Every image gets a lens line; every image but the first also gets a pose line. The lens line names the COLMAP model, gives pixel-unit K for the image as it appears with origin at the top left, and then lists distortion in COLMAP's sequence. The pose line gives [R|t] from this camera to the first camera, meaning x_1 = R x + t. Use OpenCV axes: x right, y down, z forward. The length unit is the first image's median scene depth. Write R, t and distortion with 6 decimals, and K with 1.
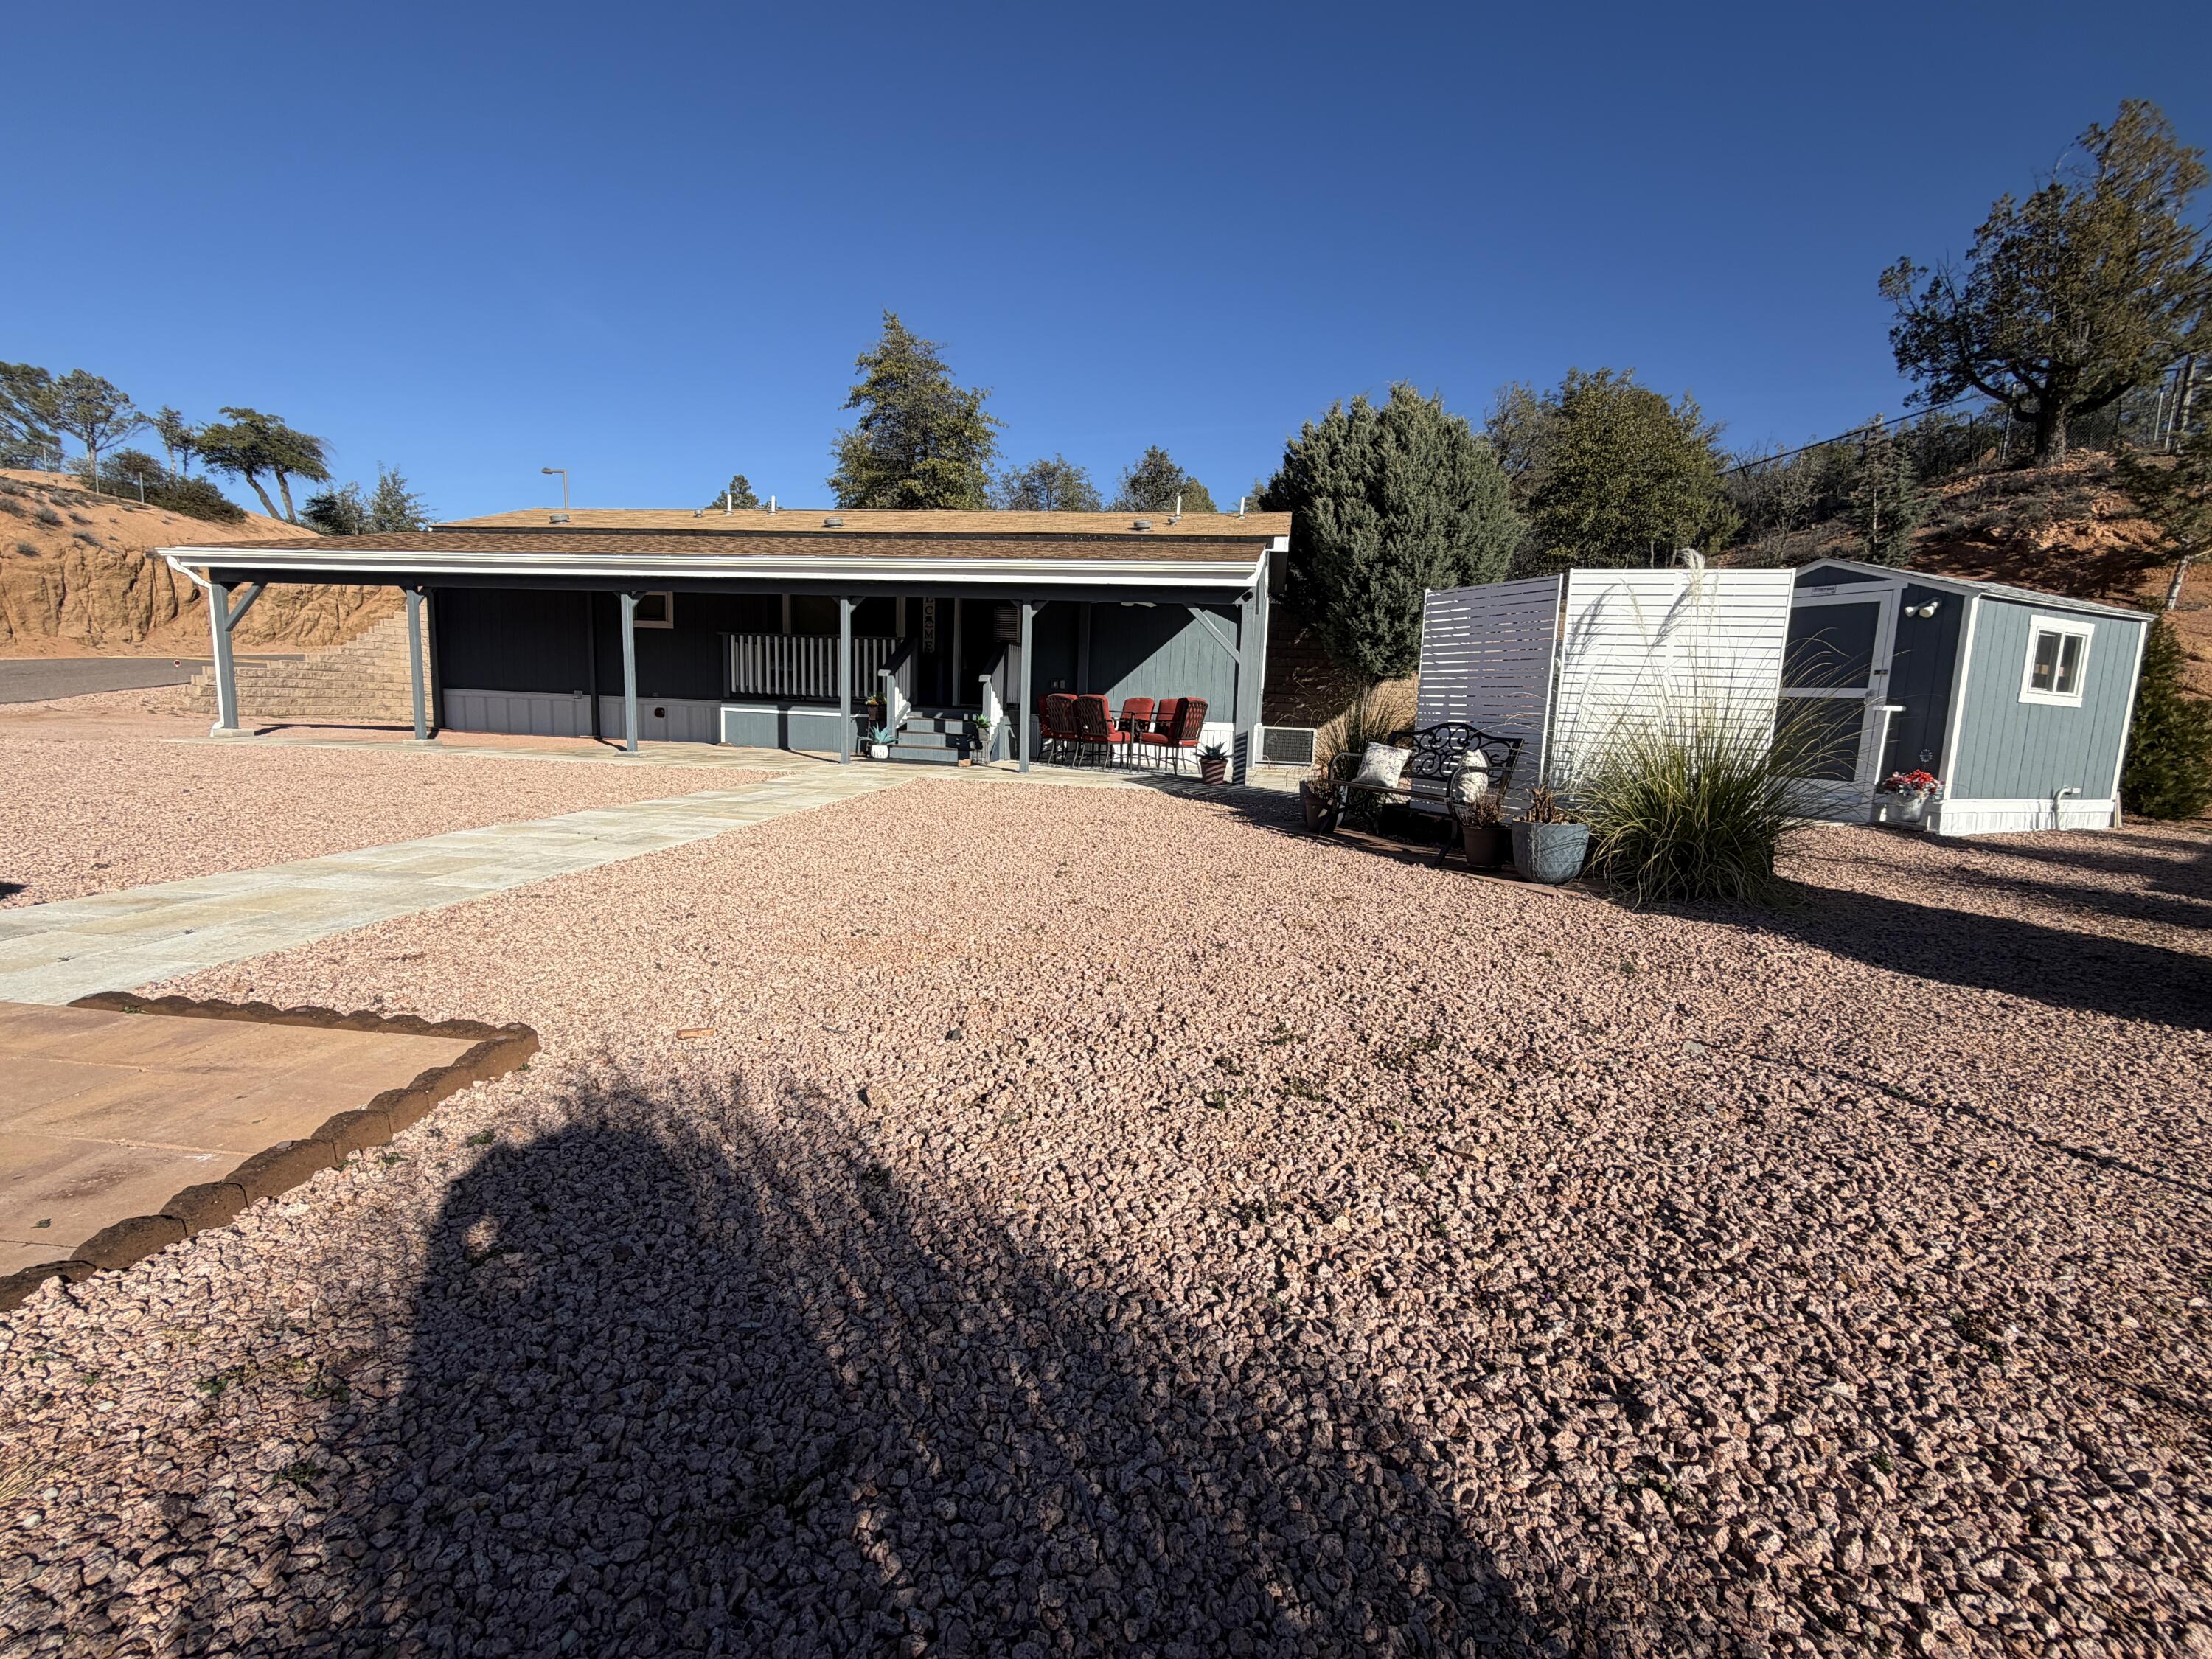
lens RADIAL K [[965.6, 0, 1104.8], [0, 965.6, 827.2], [0, 0, 1]] dist [0.001467, -0.000293]
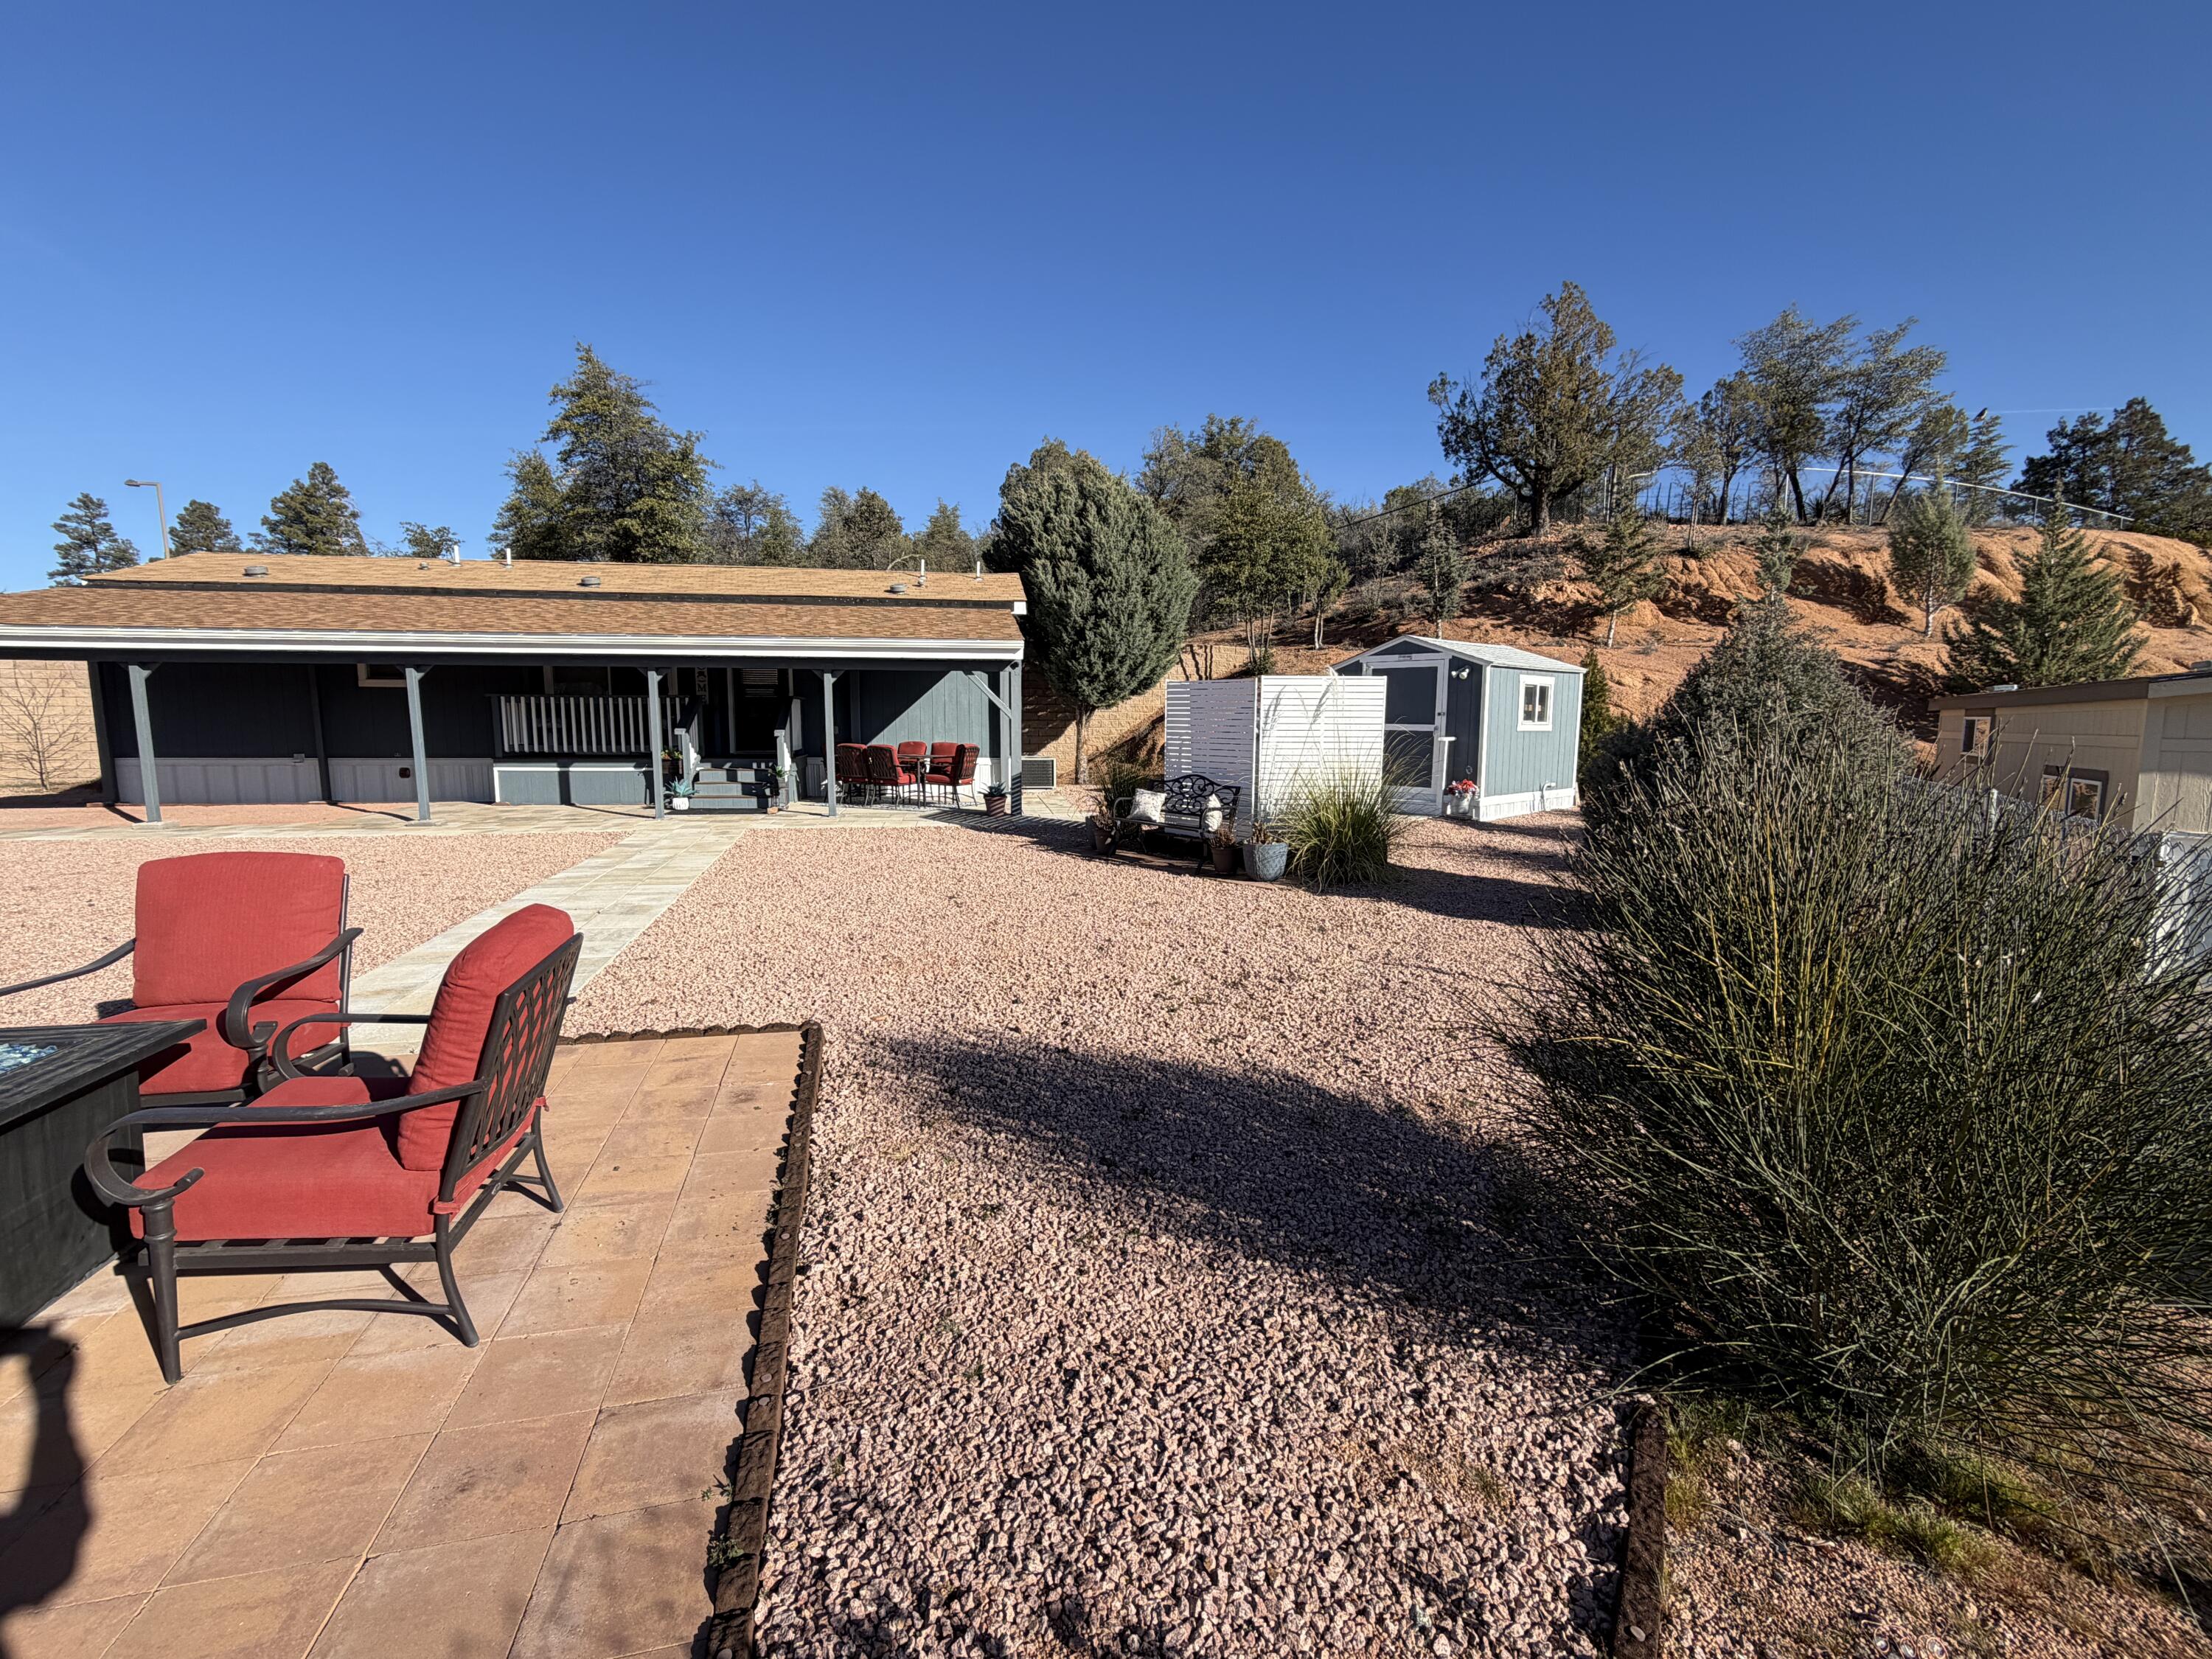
lens RADIAL K [[965.6, 0, 1102.5], [0, 965.6, 827.4], [0, 0, 1]] dist [0.001467, -0.000293]
pose [[0.947868, -0.071841, 0.310460, -0.122083], [0.072136, 0.997339, 0.010549, -0.028423], [-0.310392, 0.012396, 0.950528, -0.183652]]
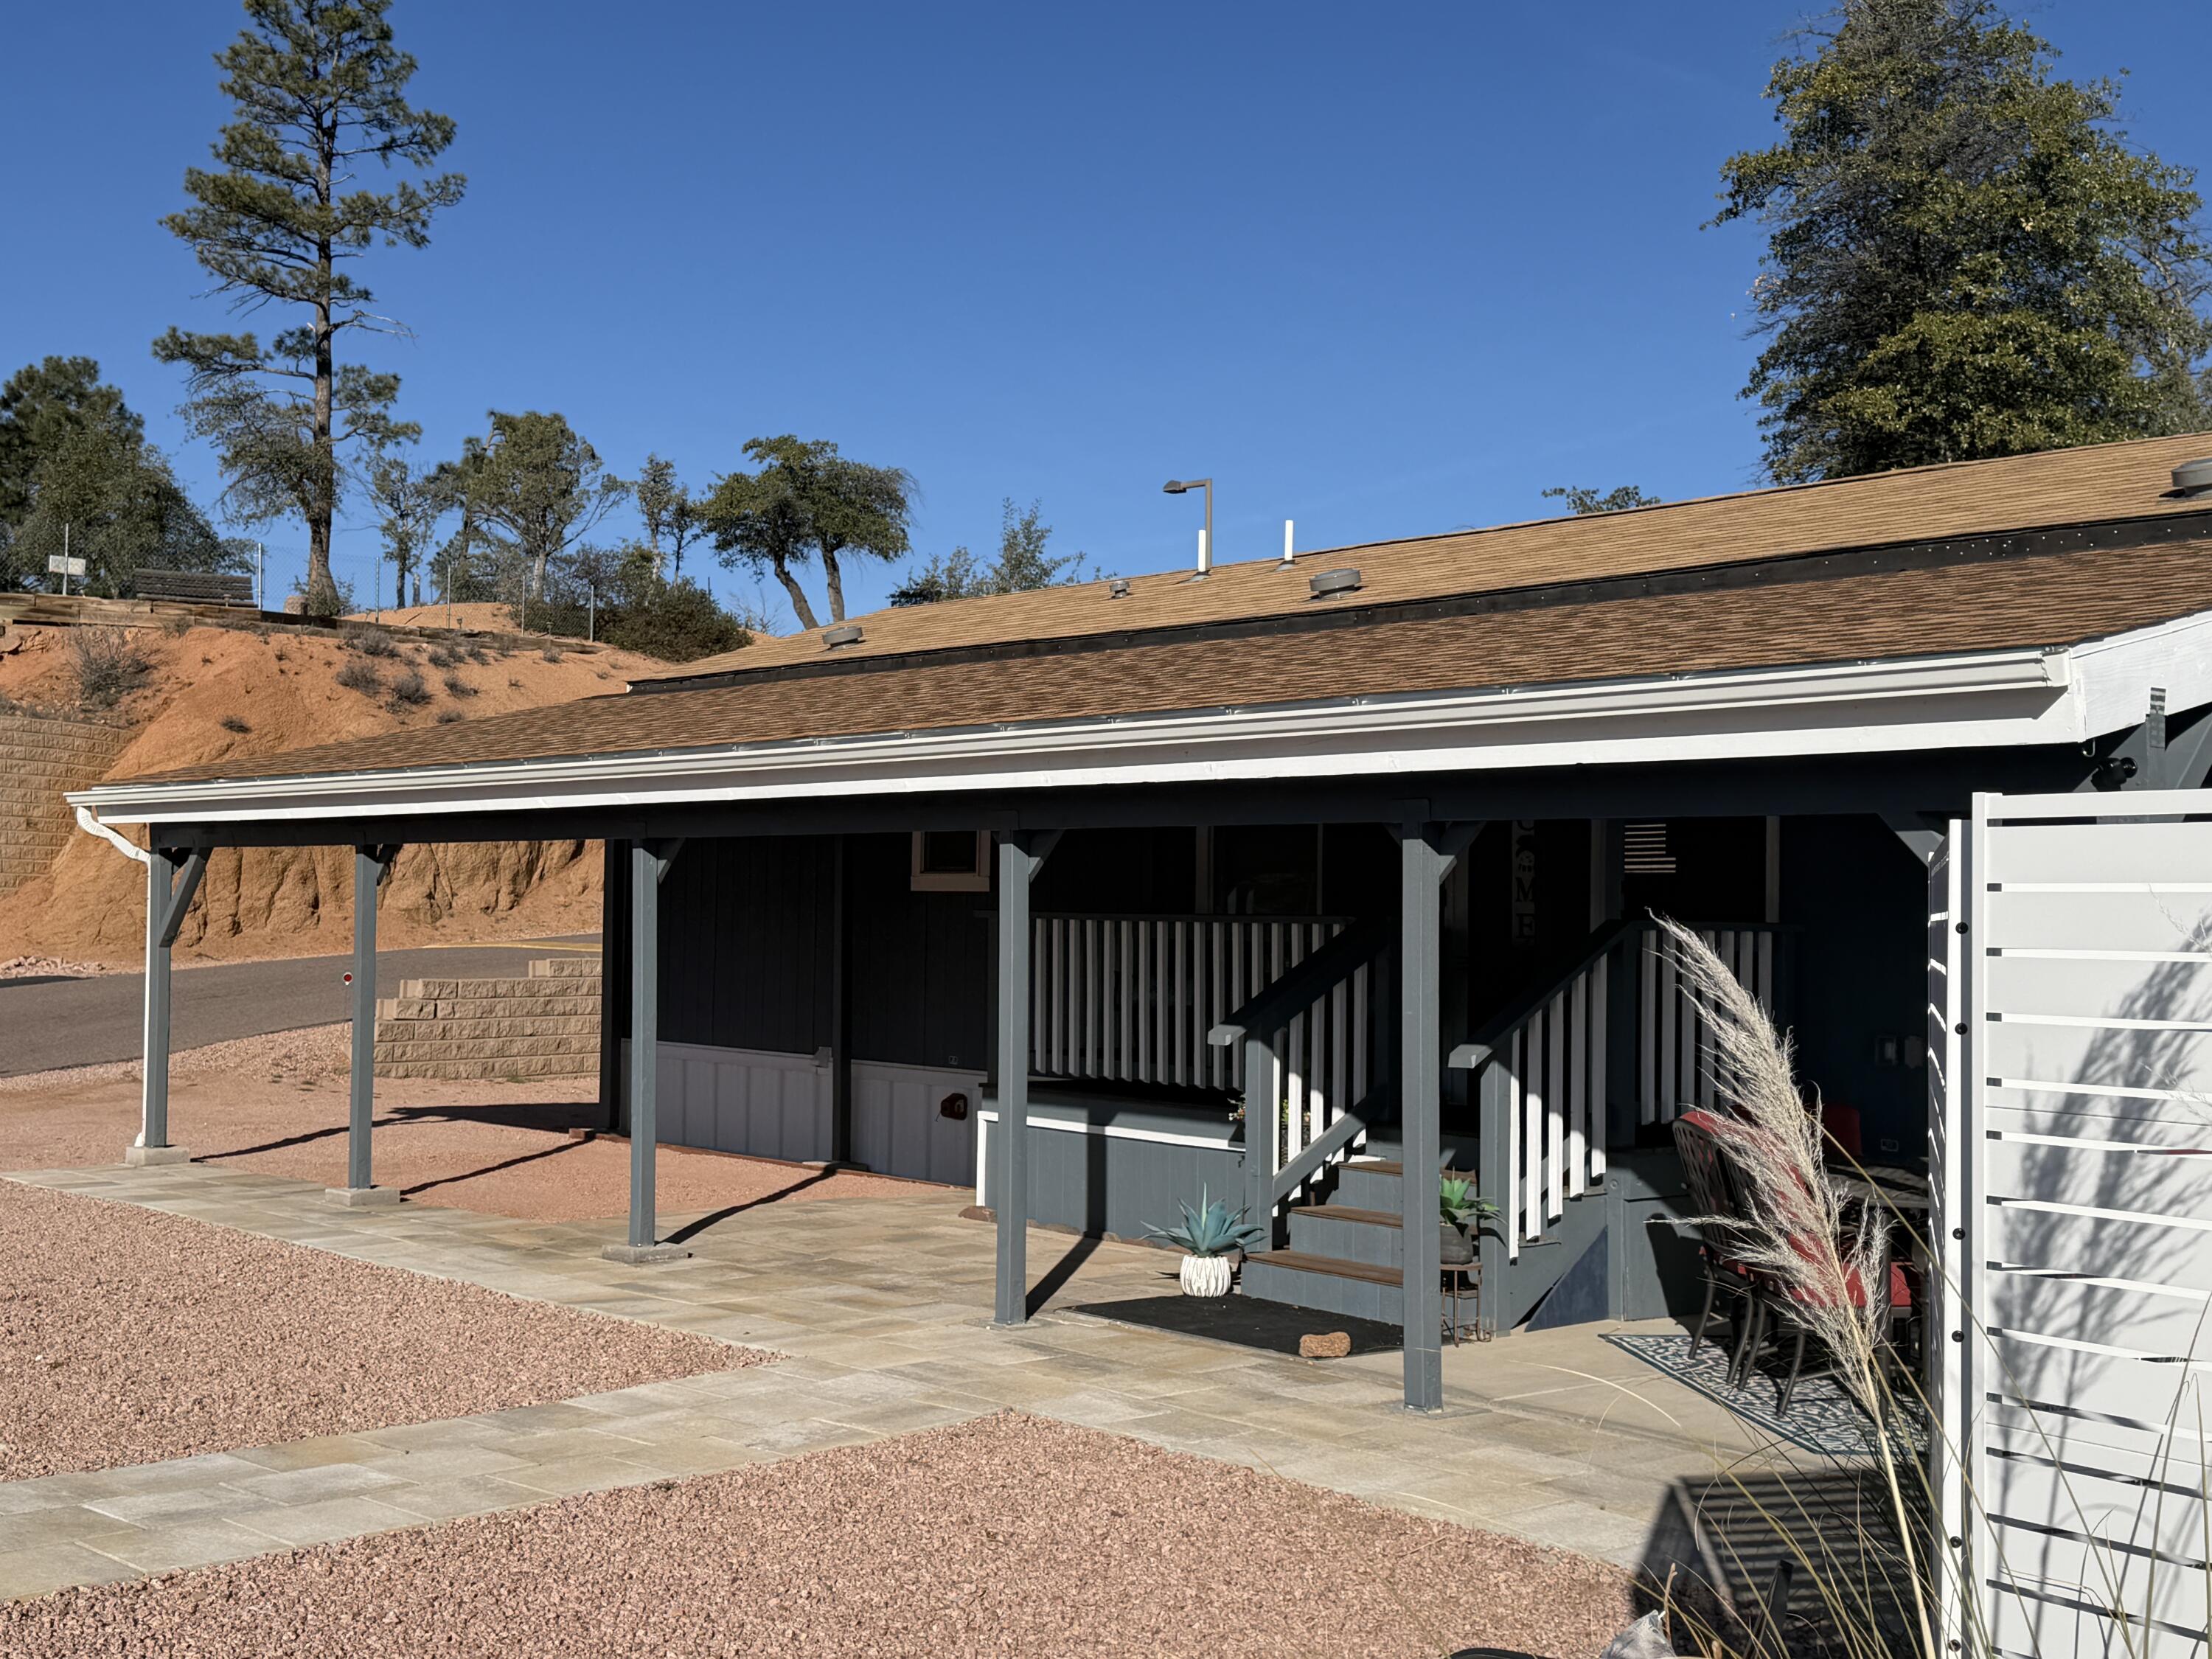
lens RADIAL K [[2612.1, 0, 1099.8], [0, 2612.1, 836.1], [0, 0, 1]] dist [0.089679, 0.000000]
pose [[0.773860, -0.045496, -0.631721, 0.305445], [-0.064975, 0.986452, -0.150638, -0.089144], [0.630016, 0.157618, 0.760419, 0.279835]]
